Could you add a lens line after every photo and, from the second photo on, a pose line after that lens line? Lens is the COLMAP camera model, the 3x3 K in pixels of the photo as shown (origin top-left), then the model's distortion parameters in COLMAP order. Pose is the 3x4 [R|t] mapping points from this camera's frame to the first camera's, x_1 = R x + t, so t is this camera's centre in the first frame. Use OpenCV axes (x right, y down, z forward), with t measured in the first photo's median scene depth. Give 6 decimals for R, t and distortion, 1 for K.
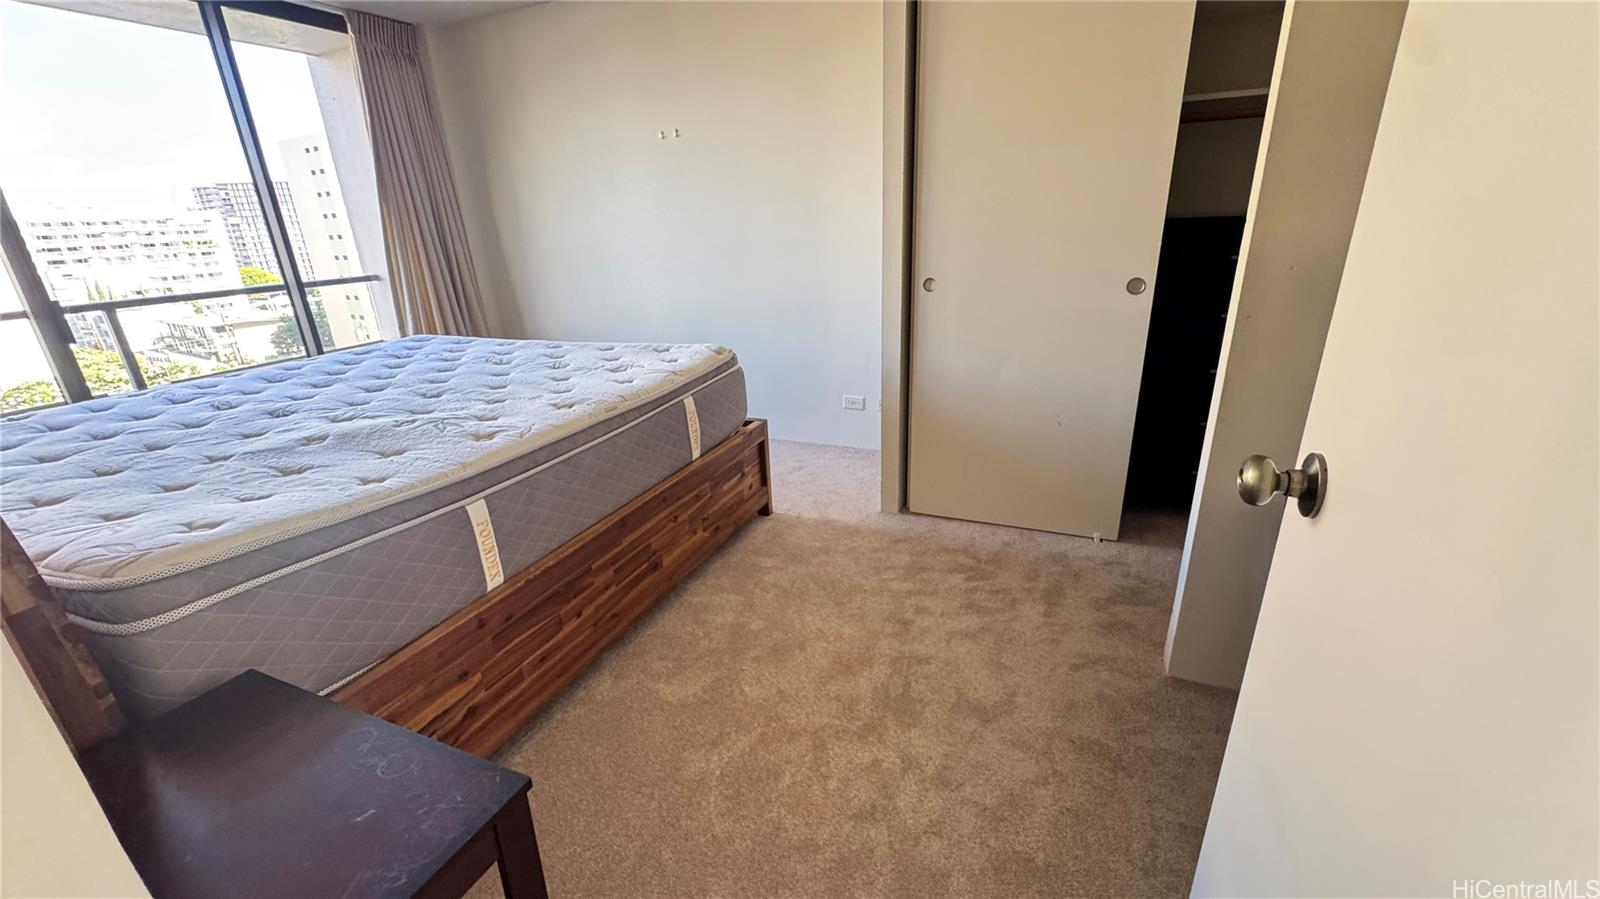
lens RADIAL K [[645.8, 0, 800.4], [0, 645.8, 449.6], [0, 0, 1]] dist [-0.002727, -0.000311]
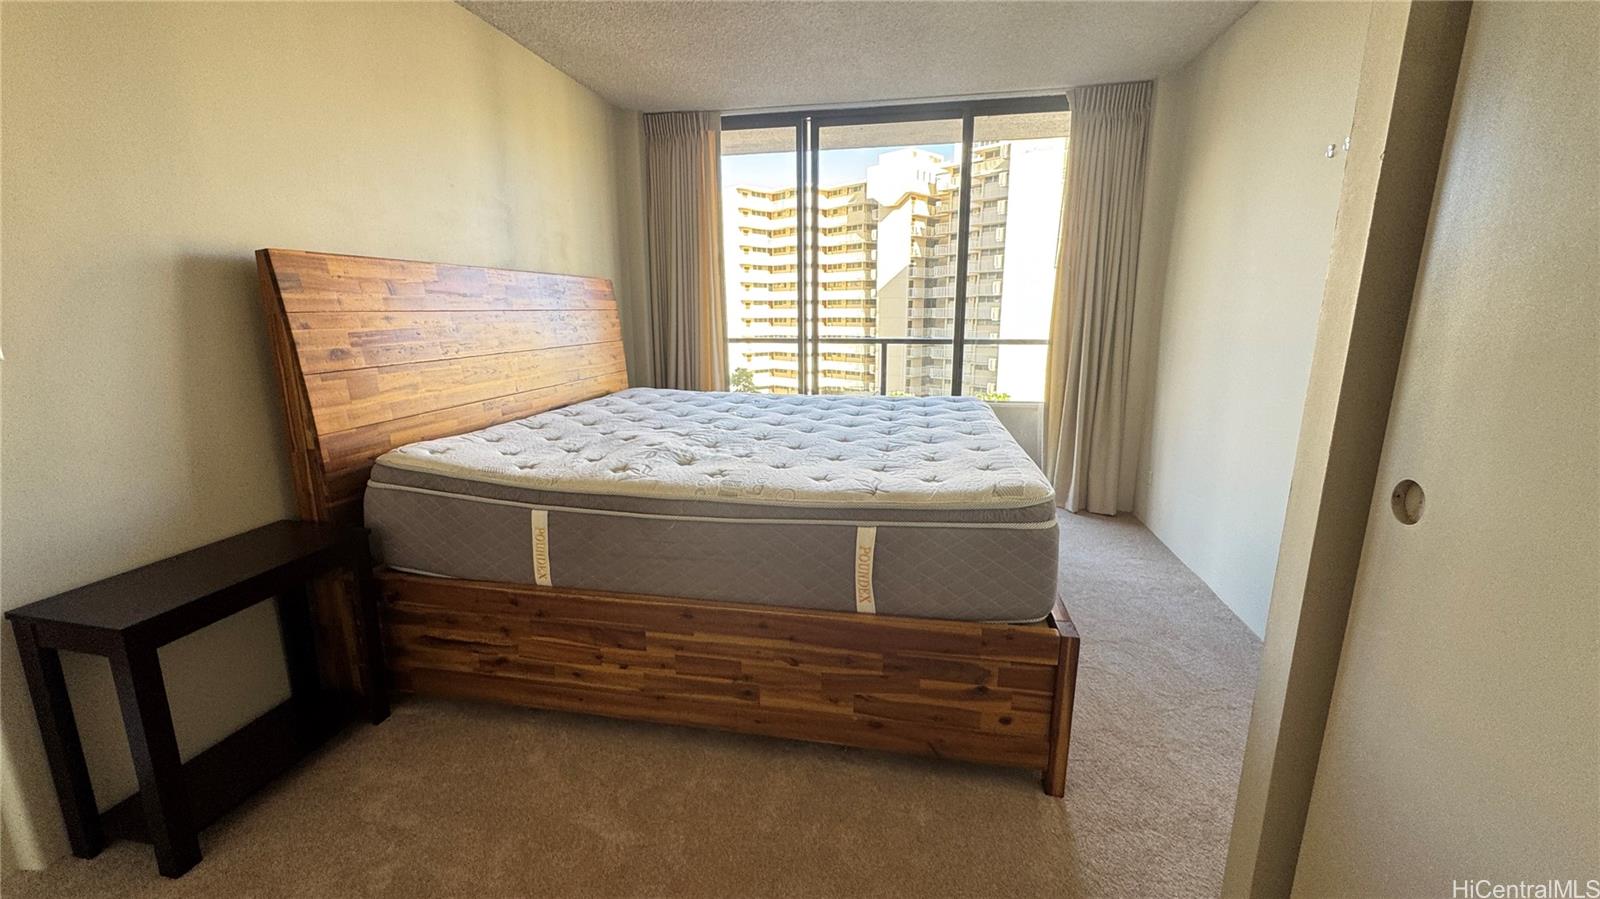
lens RADIAL K [[645.8, 0, 787.2], [0, 645.8, 444.5], [0, 0, 1]] dist [-0.002727, -0.000311]
pose [[0.205041, 0.239071, -0.949106, 0.503530], [-0.335225, 0.928212, 0.161388, -0.271269], [0.919555, 0.285073, 0.270464, 0.746705]]
